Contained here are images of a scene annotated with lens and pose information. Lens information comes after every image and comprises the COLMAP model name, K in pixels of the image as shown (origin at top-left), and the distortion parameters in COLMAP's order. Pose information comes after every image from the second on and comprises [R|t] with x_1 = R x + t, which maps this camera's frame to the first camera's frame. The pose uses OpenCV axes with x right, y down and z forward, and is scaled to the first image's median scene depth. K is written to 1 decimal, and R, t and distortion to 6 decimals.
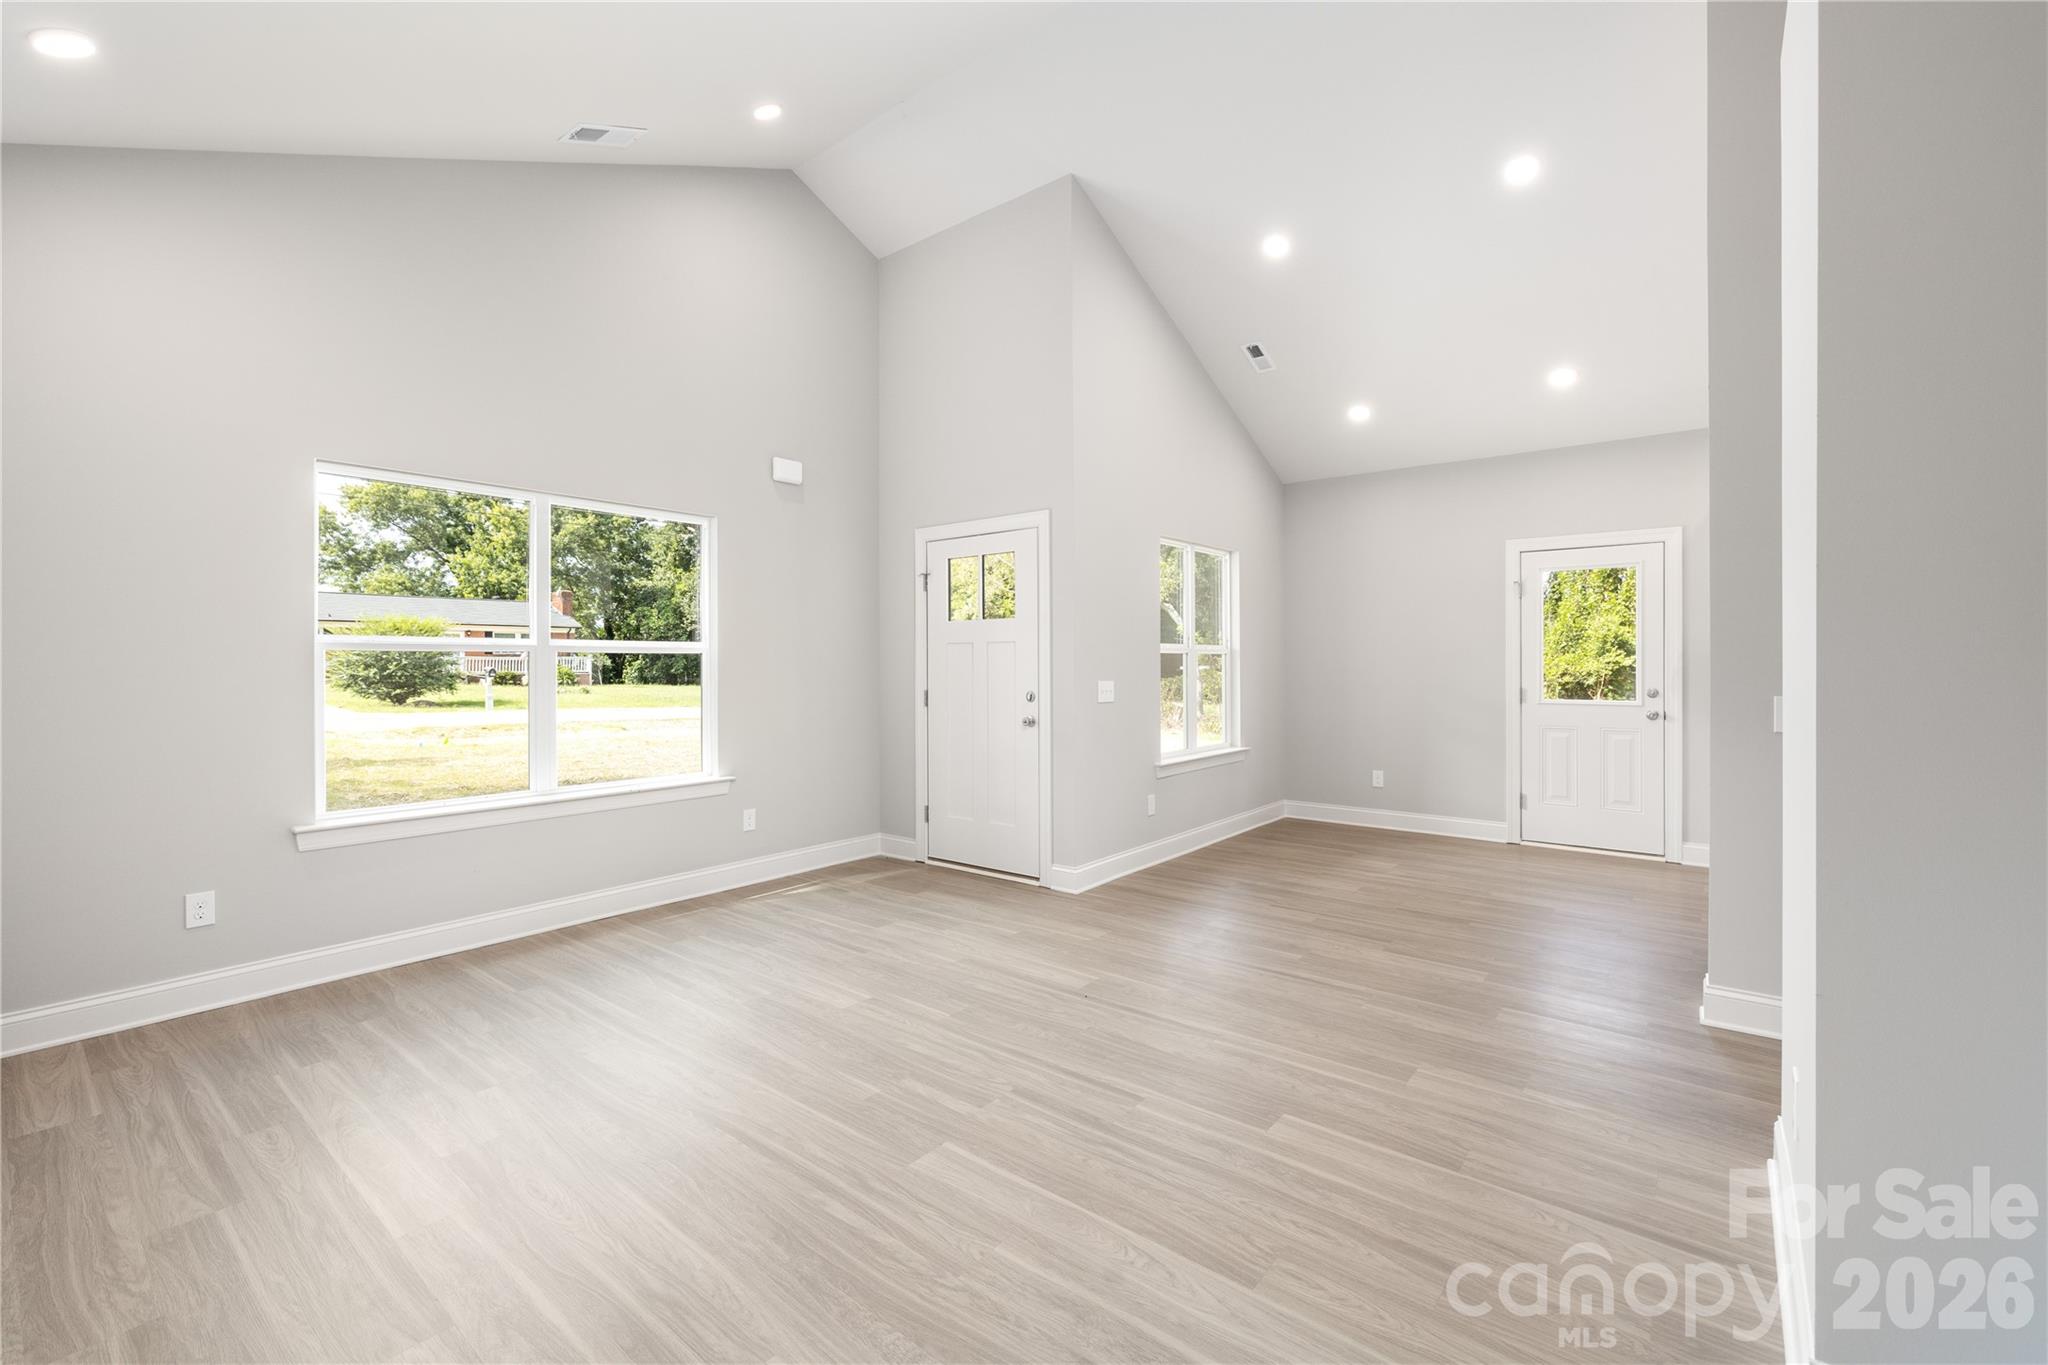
lens RADIAL K [[862.6, 0, 1025.4], [0, 862.6, 665.0], [0, 0, 1]] dist [-0.001960, 0.000222]
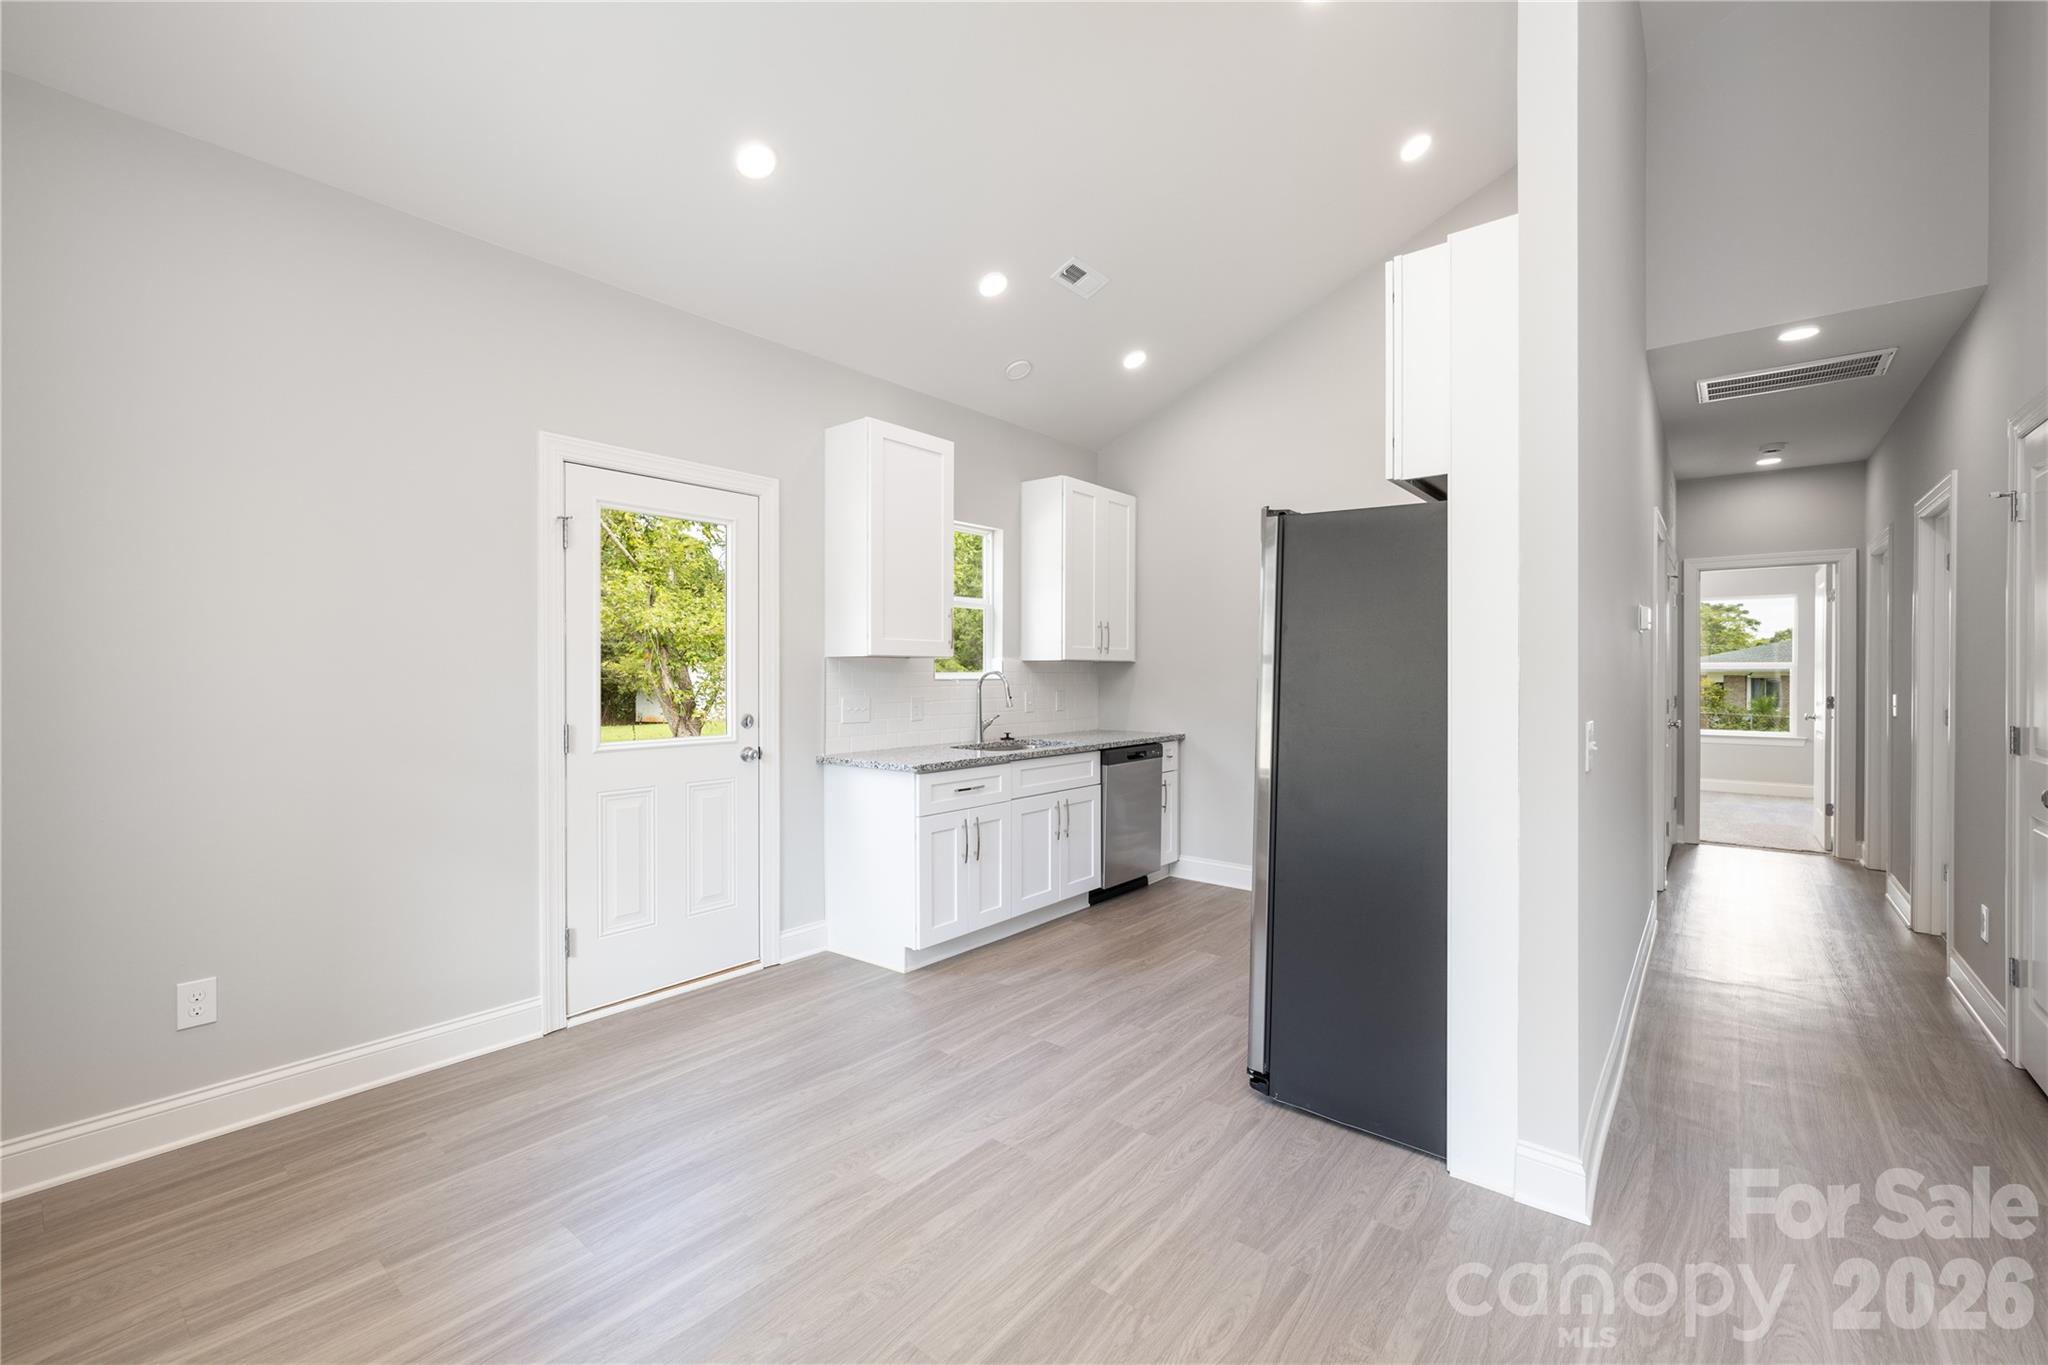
lens RADIAL K [[857.6, 0, 1025.8], [0, 857.6, 673.6], [0, 0, 1]] dist [-0.001191, 0.000181]
pose [[0.005665, -0.001786, 0.999982, 0.112886], [0.002292, 0.999996, 0.001773, -0.006769], [-0.999981, 0.002281, 0.005669, 1.286458]]
